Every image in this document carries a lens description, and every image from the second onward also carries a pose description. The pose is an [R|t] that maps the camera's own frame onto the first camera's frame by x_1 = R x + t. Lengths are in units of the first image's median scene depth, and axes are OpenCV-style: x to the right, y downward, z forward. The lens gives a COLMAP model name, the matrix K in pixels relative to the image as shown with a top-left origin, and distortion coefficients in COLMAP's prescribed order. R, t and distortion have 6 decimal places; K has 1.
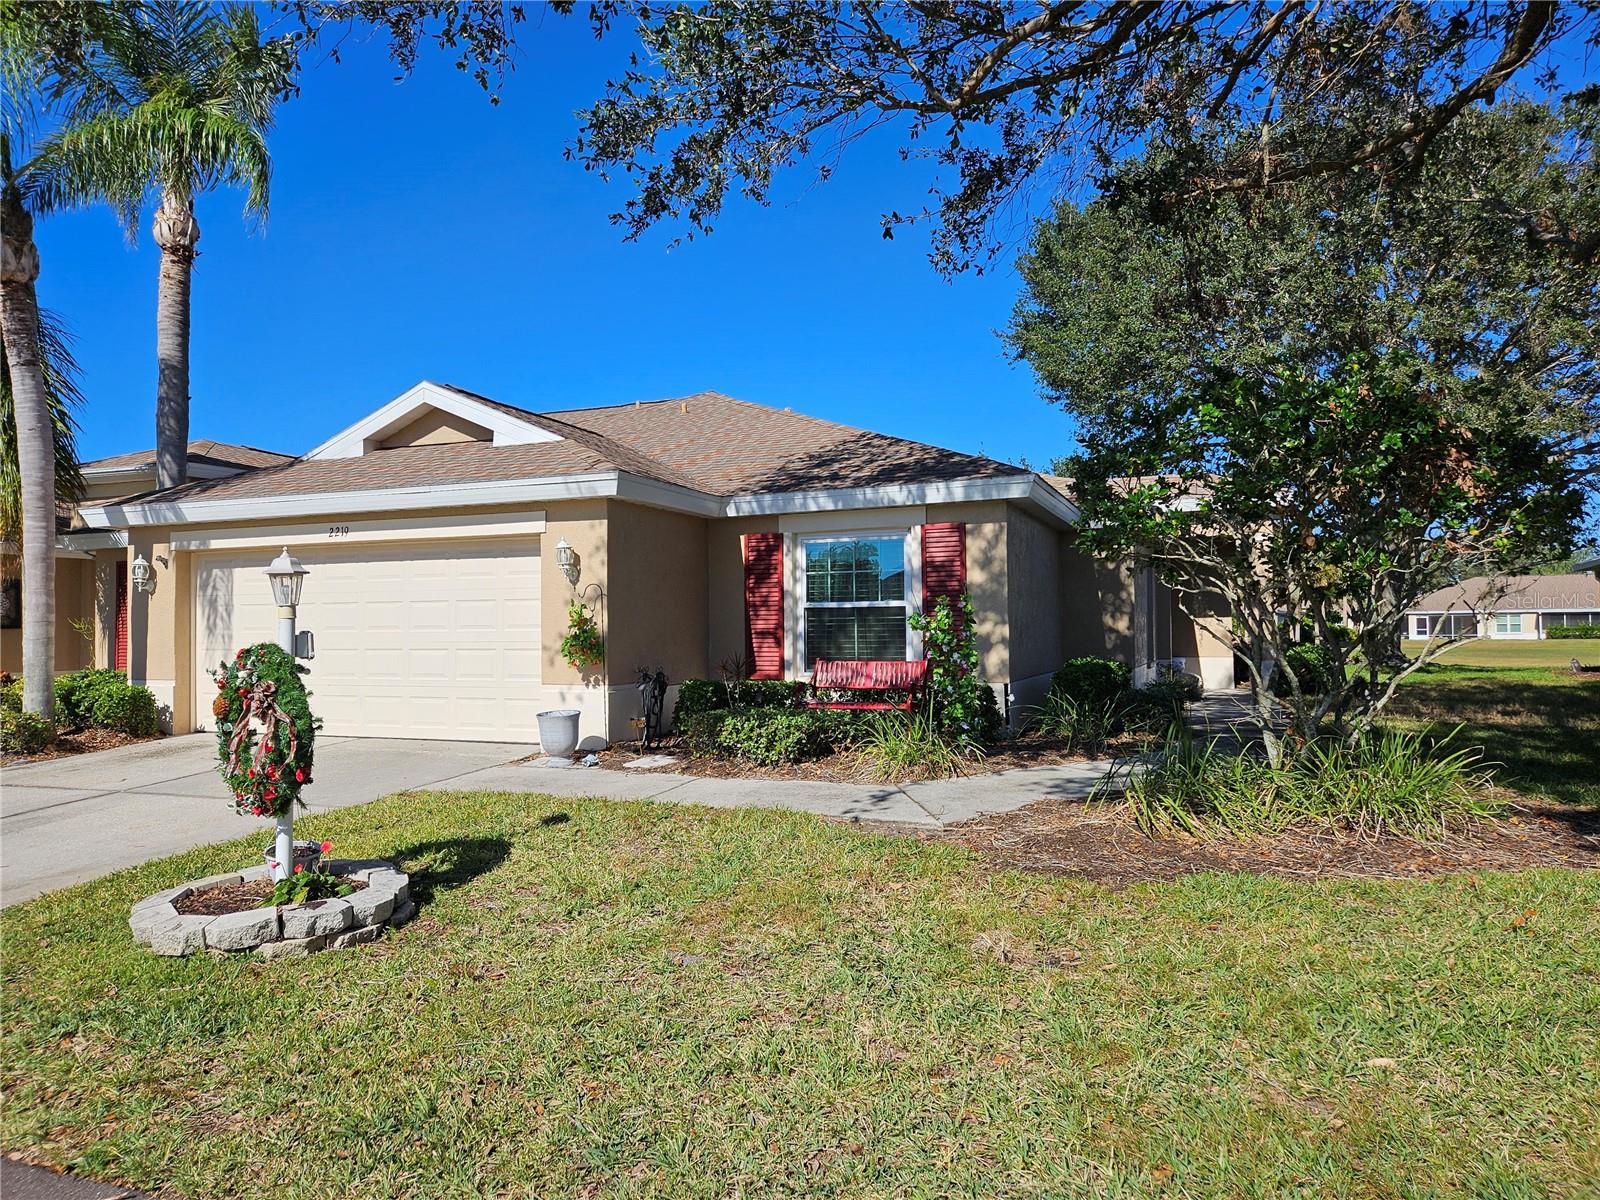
lens RADIAL K [[1062.2, 0, 798.0], [0, 1062.2, 597.5], [0, 0, 1]] dist [0.062193, -0.049139]
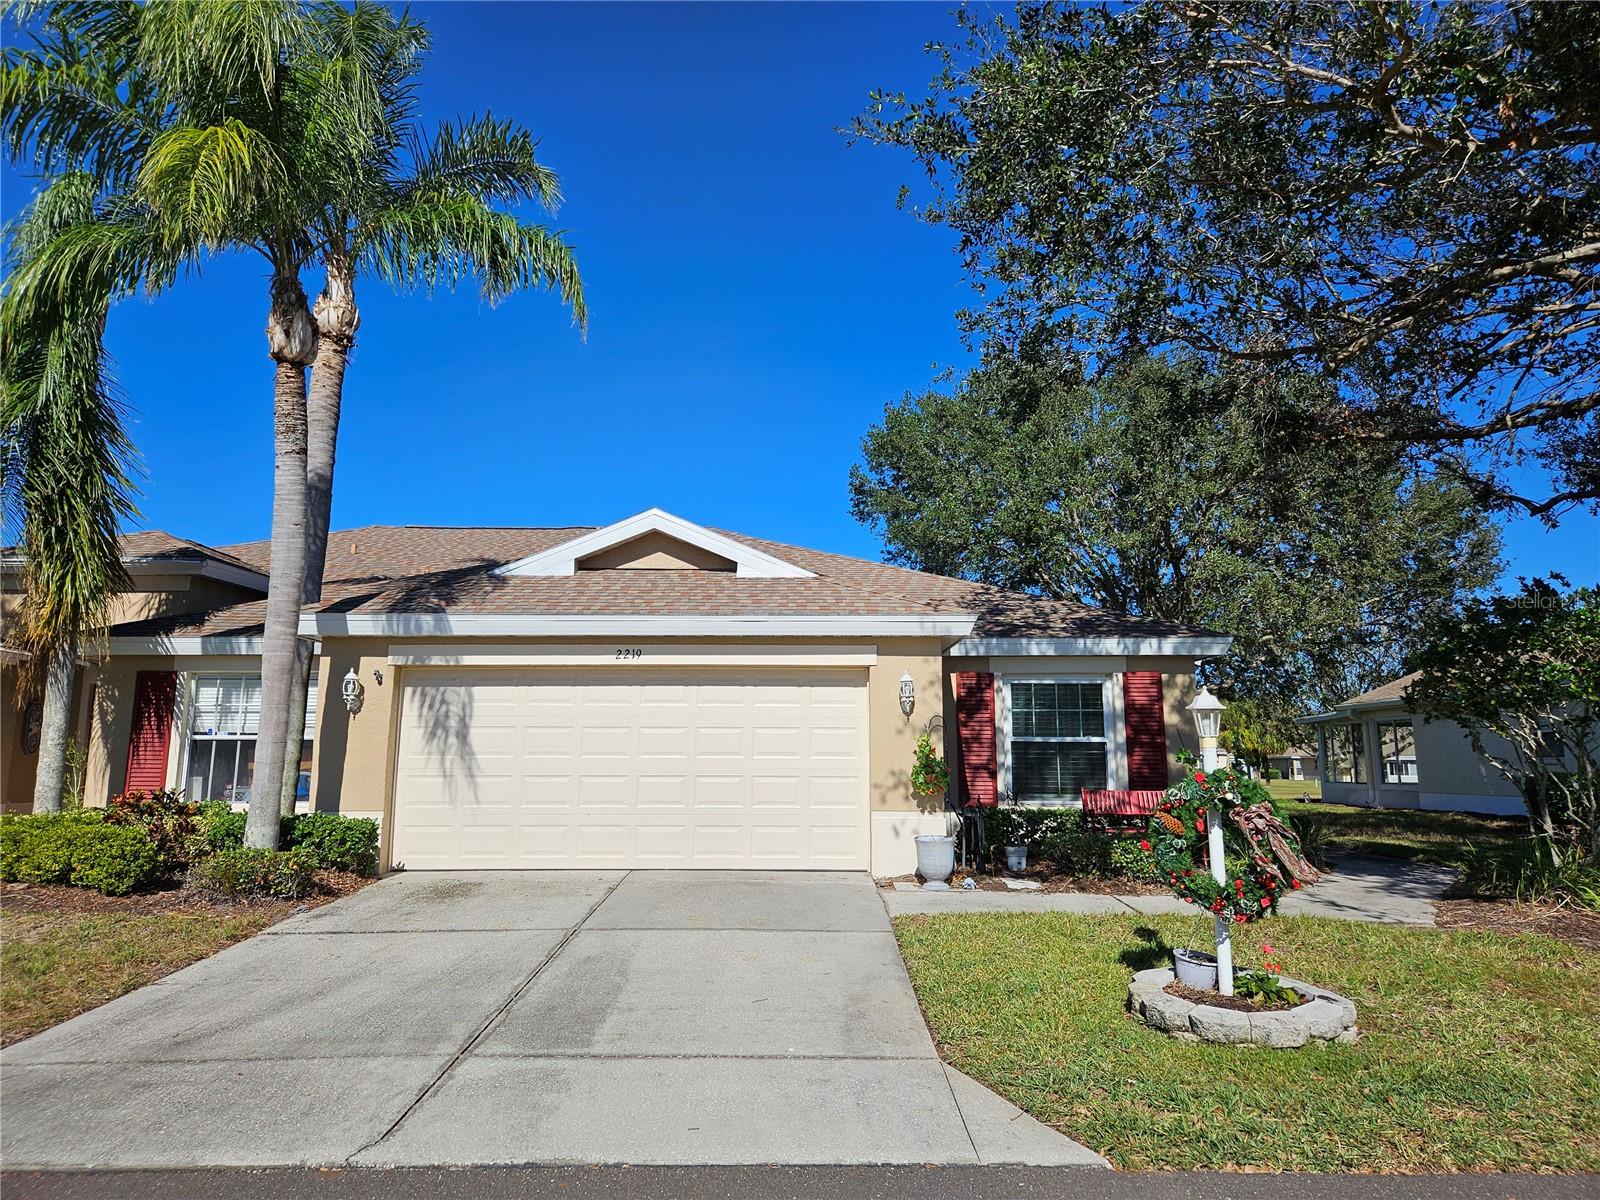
lens RADIAL K [[1062.2, 0, 805.8], [0, 1062.2, 592.6], [0, 0, 1]] dist [0.062193, -0.049139]
pose [[0.930320, 0.070598, 0.359890, -0.629557], [-0.022783, 0.990527, -0.135413, 0.011106], [-0.366041, 0.117778, 0.923116, 0.034748]]
